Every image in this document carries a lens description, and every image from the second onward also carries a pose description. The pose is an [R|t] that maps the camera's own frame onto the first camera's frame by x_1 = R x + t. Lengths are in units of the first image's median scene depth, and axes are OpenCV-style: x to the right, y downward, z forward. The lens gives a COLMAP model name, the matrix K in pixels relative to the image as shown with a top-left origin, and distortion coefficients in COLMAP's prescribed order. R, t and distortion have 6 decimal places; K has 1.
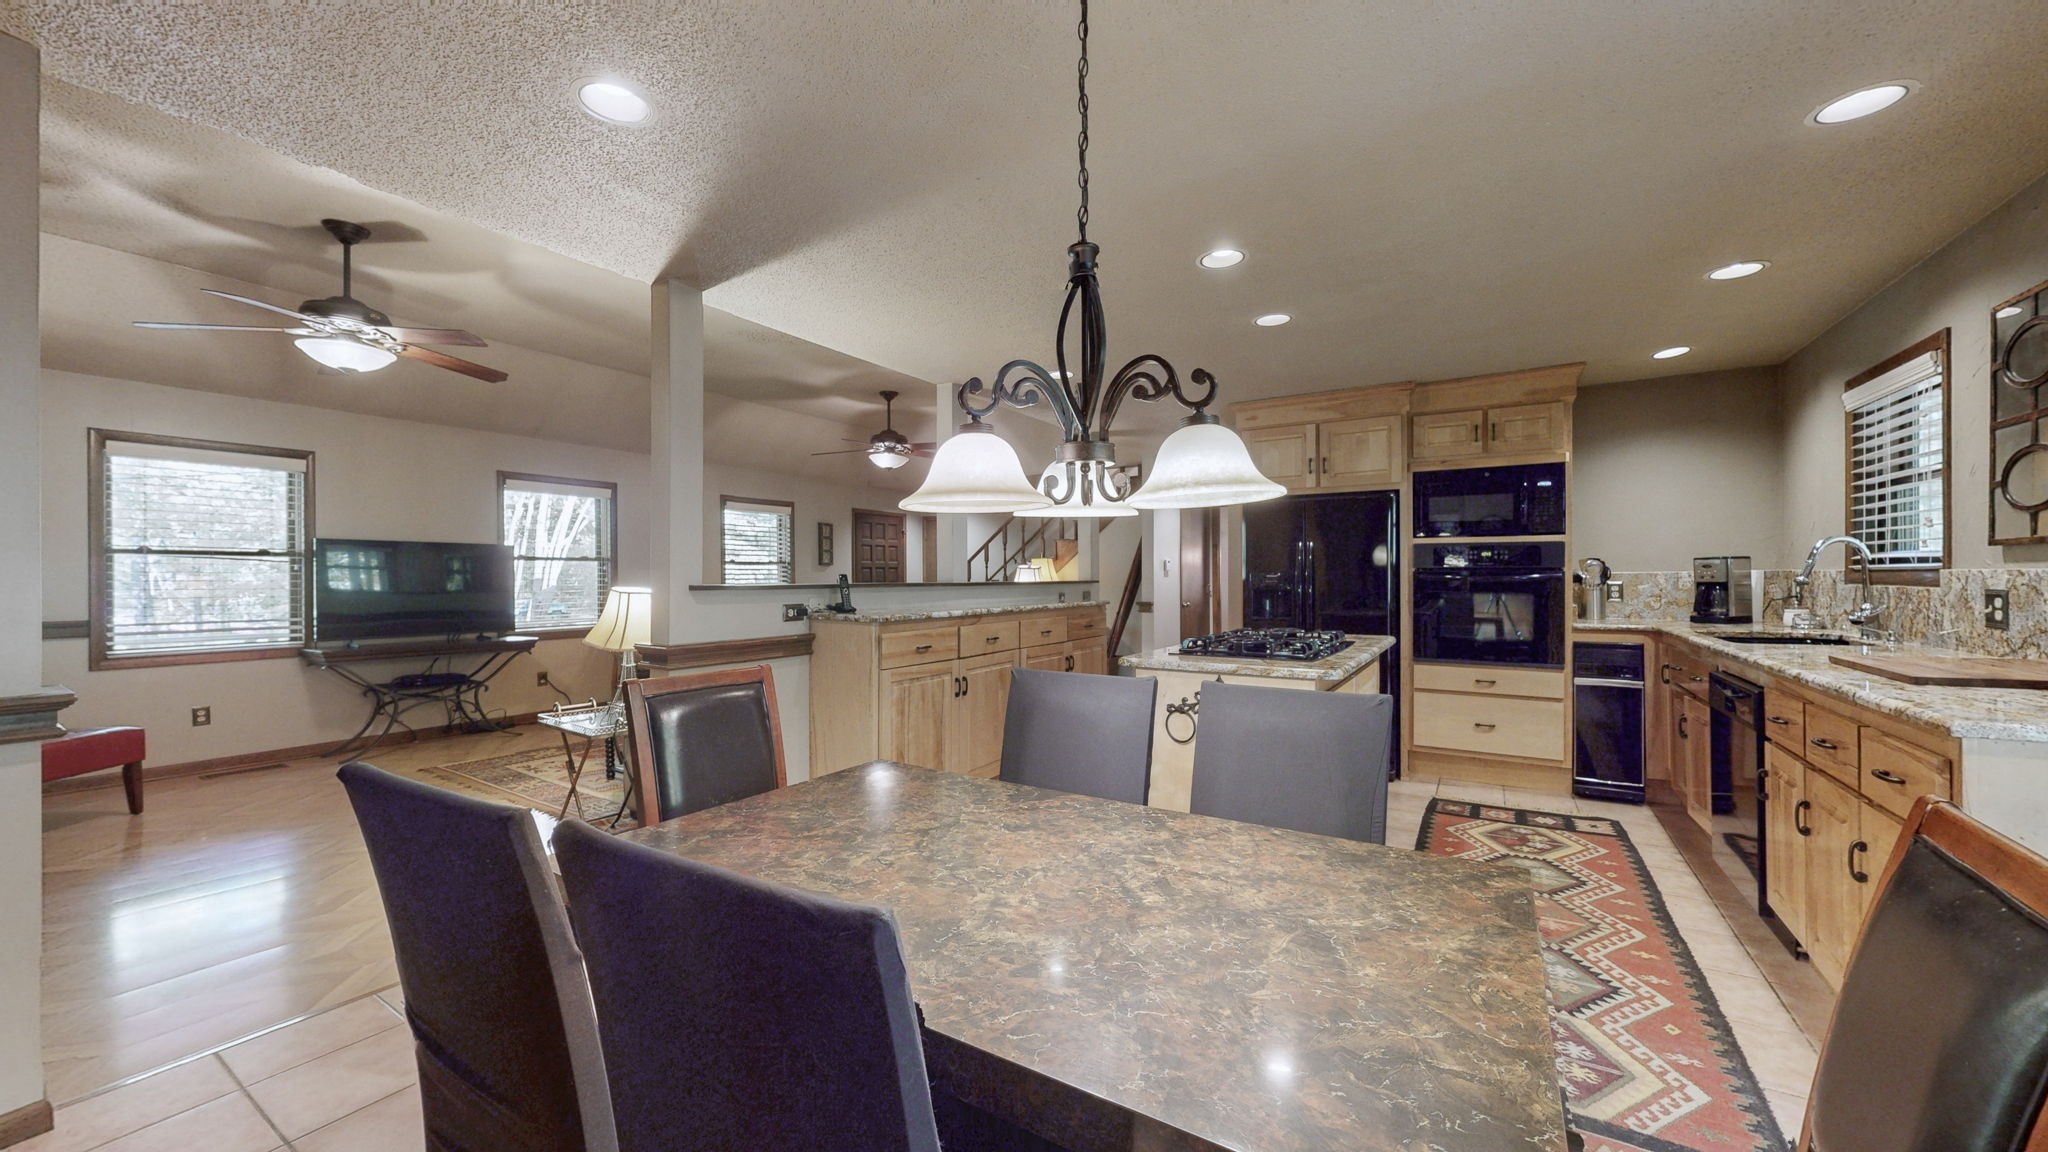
lens RADIAL K [[750.9, 0, 1023.1], [0, 750.9, 579.1], [0, 0, 1]] dist [0.002246, 0.000273]
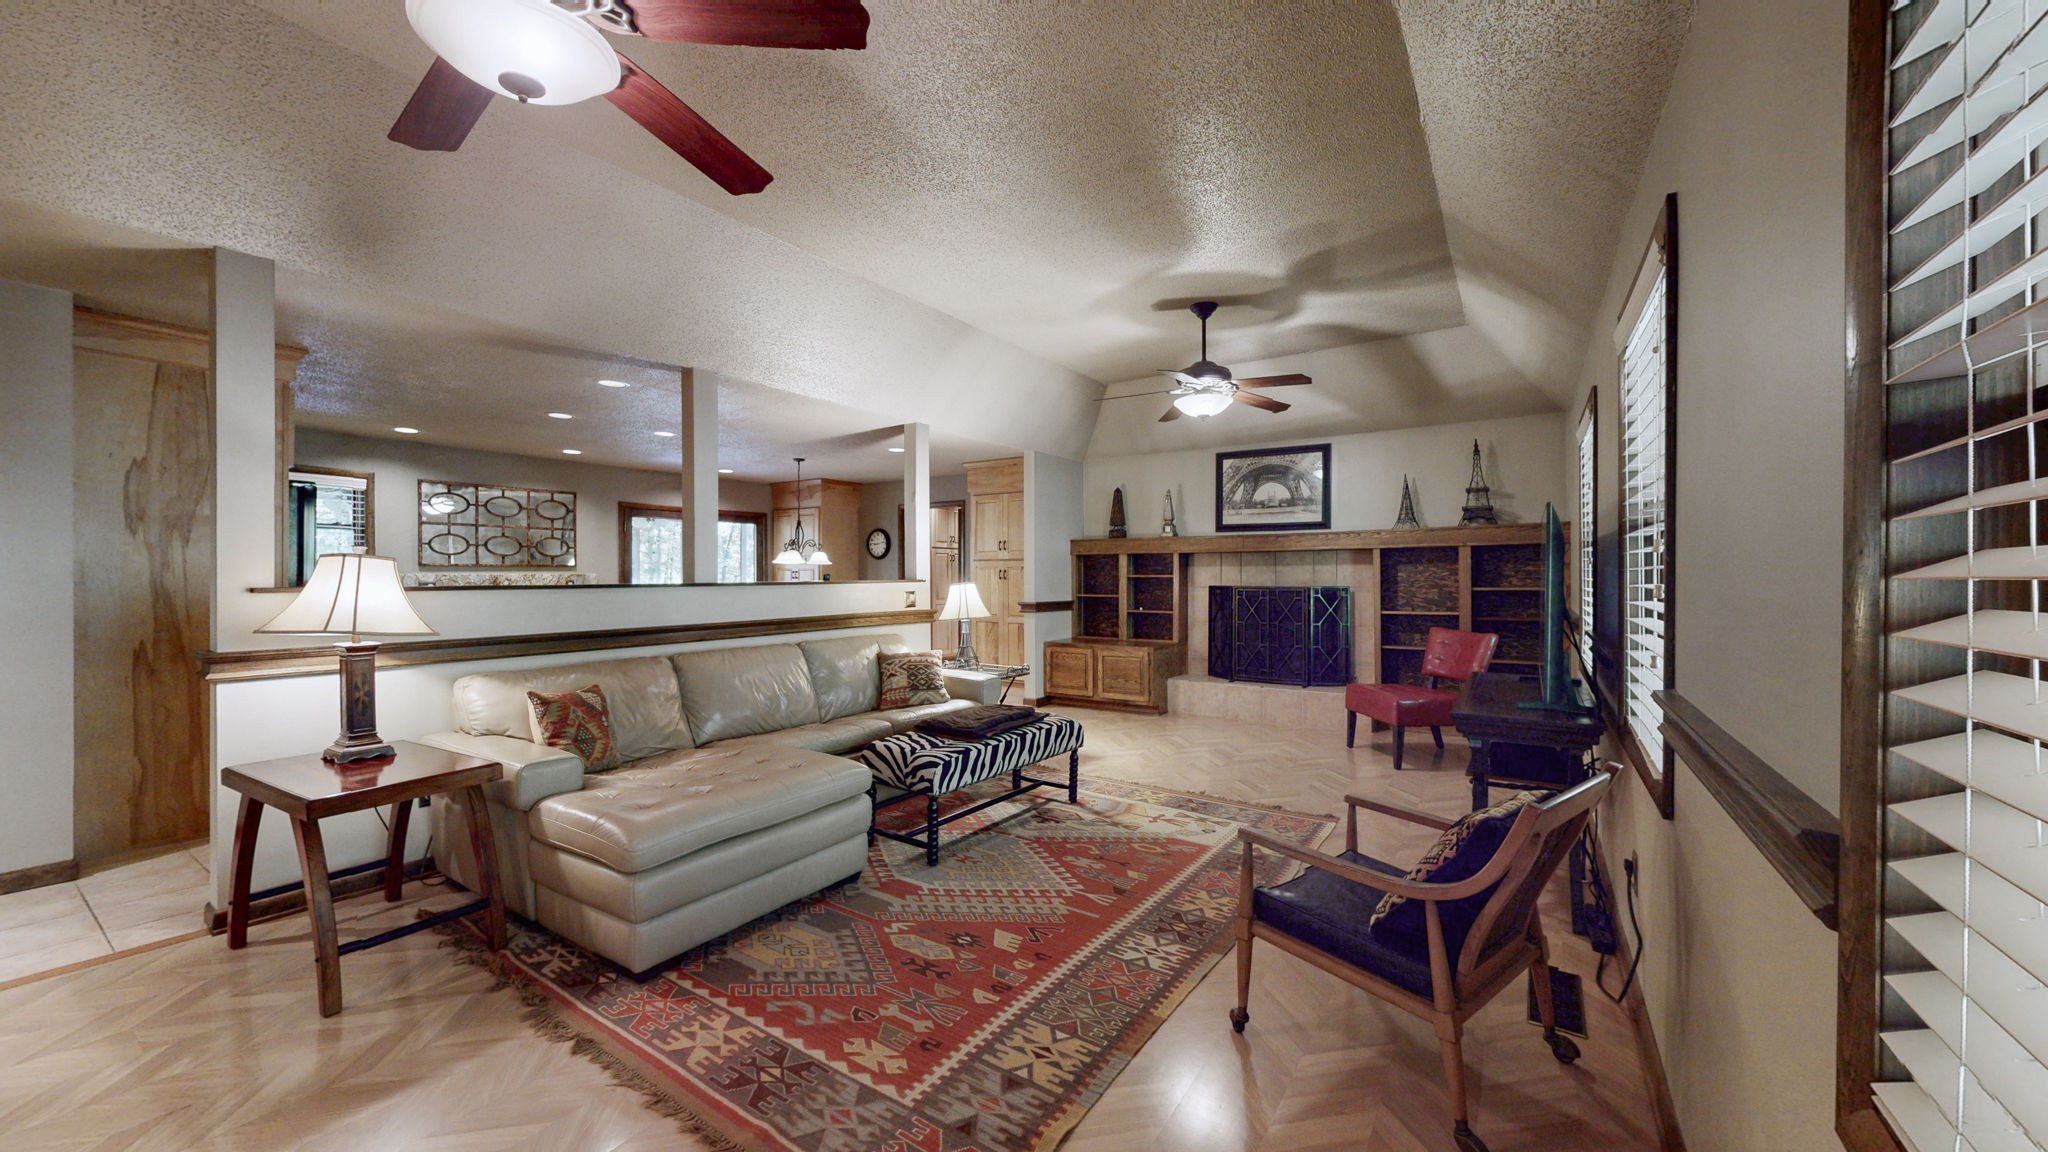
lens RADIAL K [[750.9, 0, 1023.1], [0, 750.9, 579.1], [0, 0, 1]] dist [0.002246, 0.000273]
pose [[-0.999448, 0.001359, 0.033202, -0.566714], [0.001723, 0.999939, 0.010938, -0.010833], [-0.033185, 0.010989, -0.999389, 2.077990]]
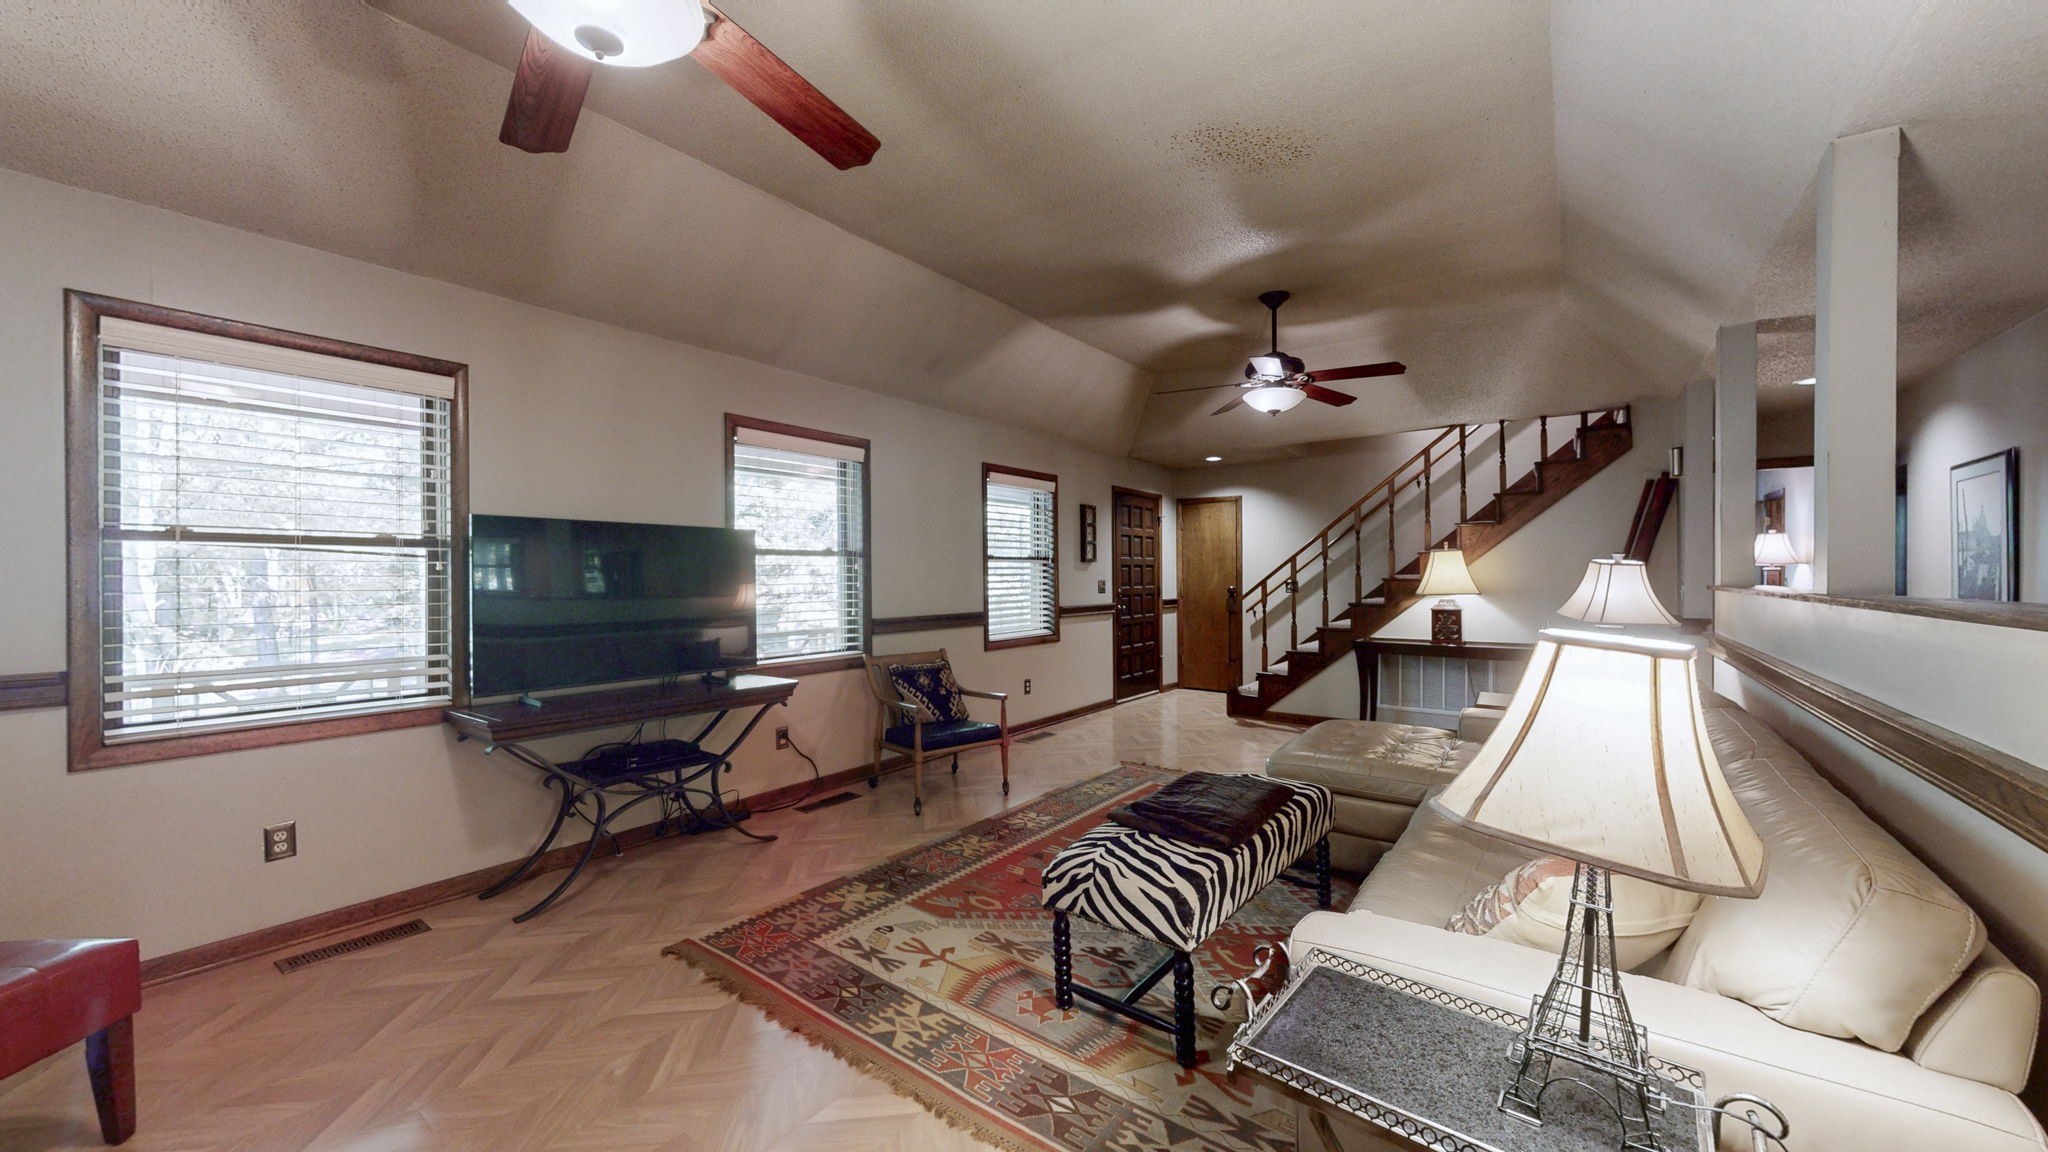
lens RADIAL K [[749.5, 0, 1023.4], [0, 749.5, 578.2], [0, 0, 1]] dist [0.000041, 0.000115]
pose [[0.996769, -0.002338, -0.080292, -0.583730], [0.002308, 0.999997, -0.000462, -0.006214], [0.080293, 0.000275, 0.996771, 0.573075]]
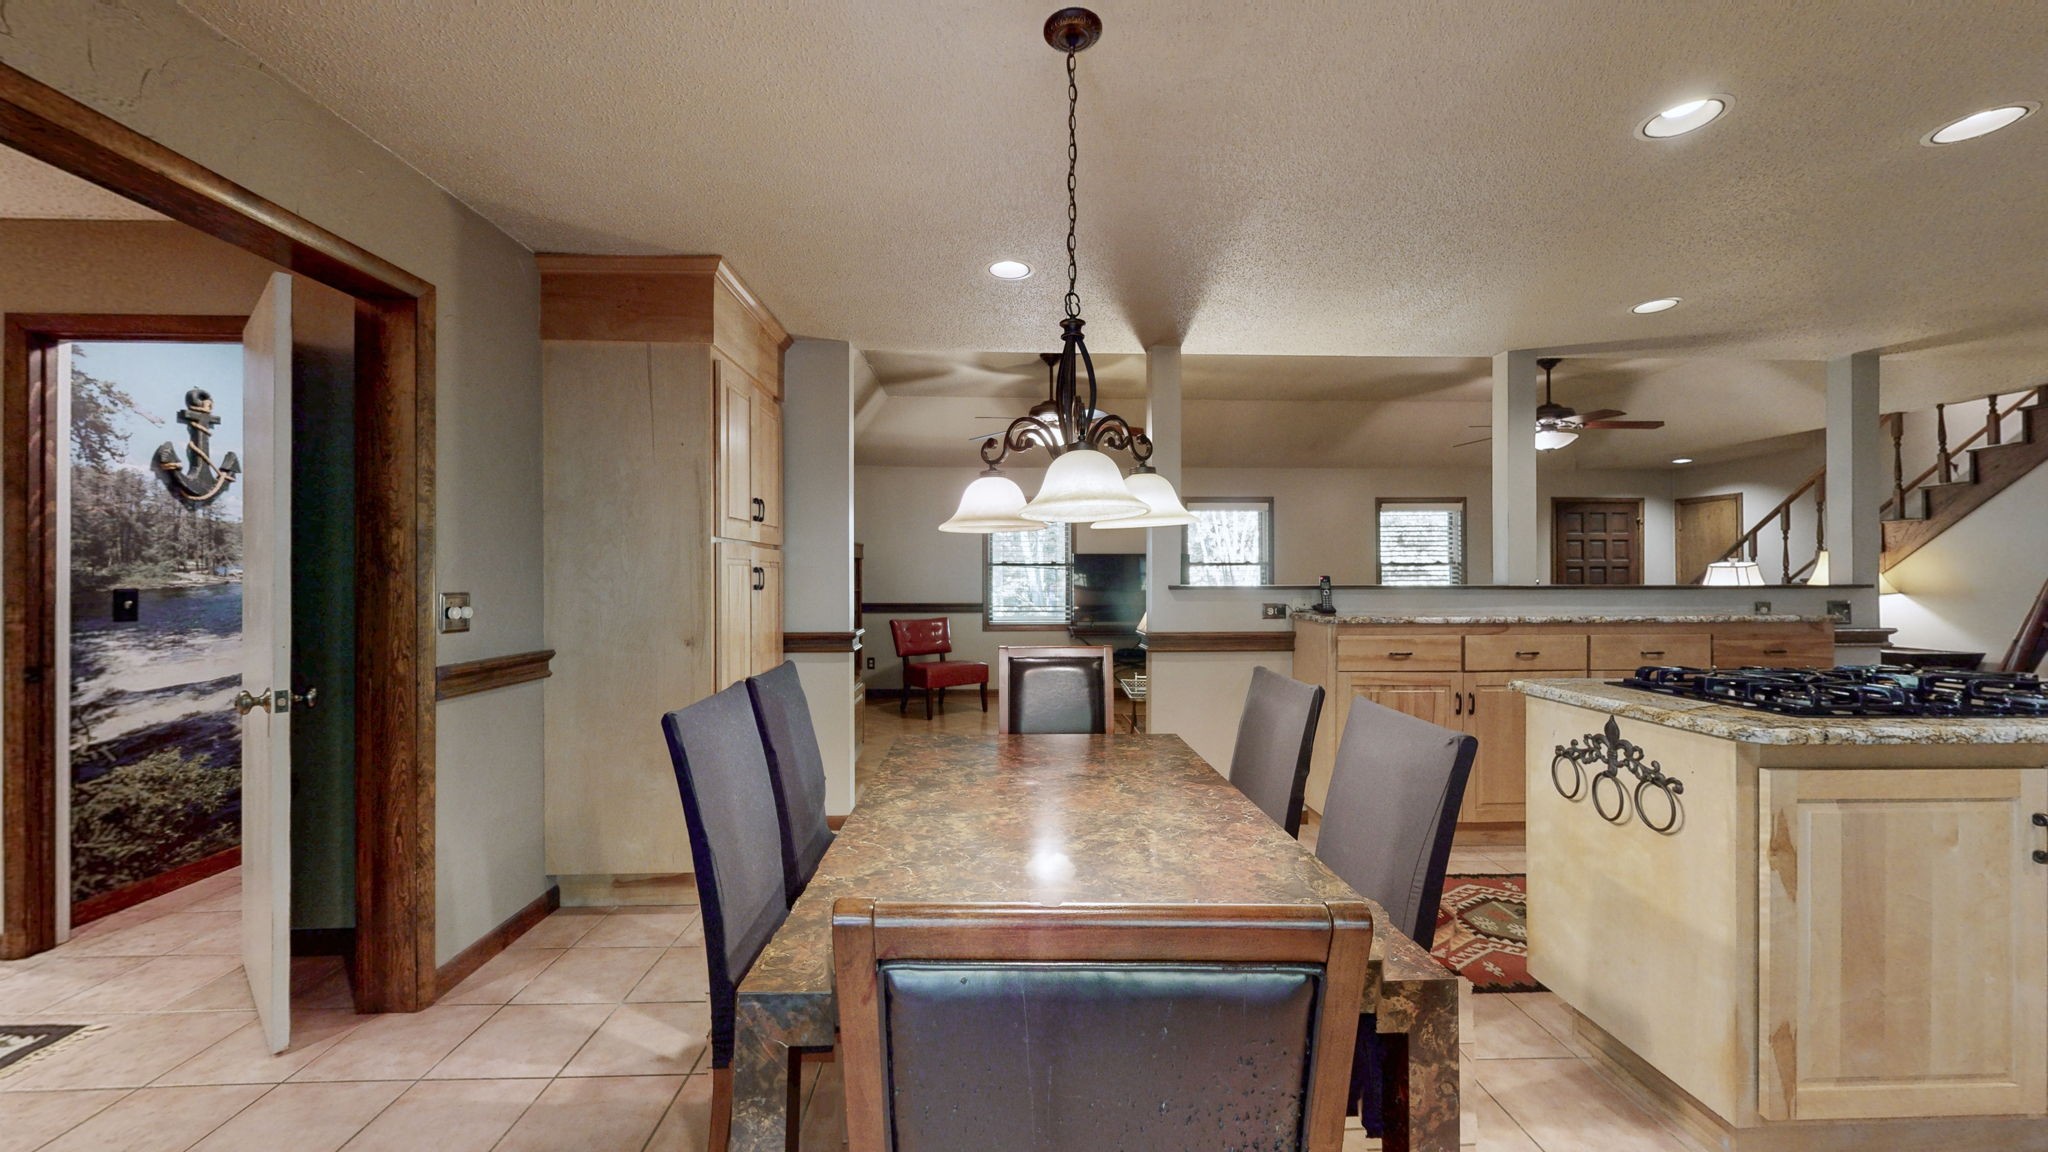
lens RADIAL K [[749.5, 0, 1023.4], [0, 749.5, 578.2], [0, 0, 1]] dist [0.000041, 0.000115]
pose [[0.558768, -0.000355, -0.829324, 0.323191], [-0.002527, 0.999995, -0.002130, -0.000328], [0.829320, 0.003286, 0.558764, 0.074468]]
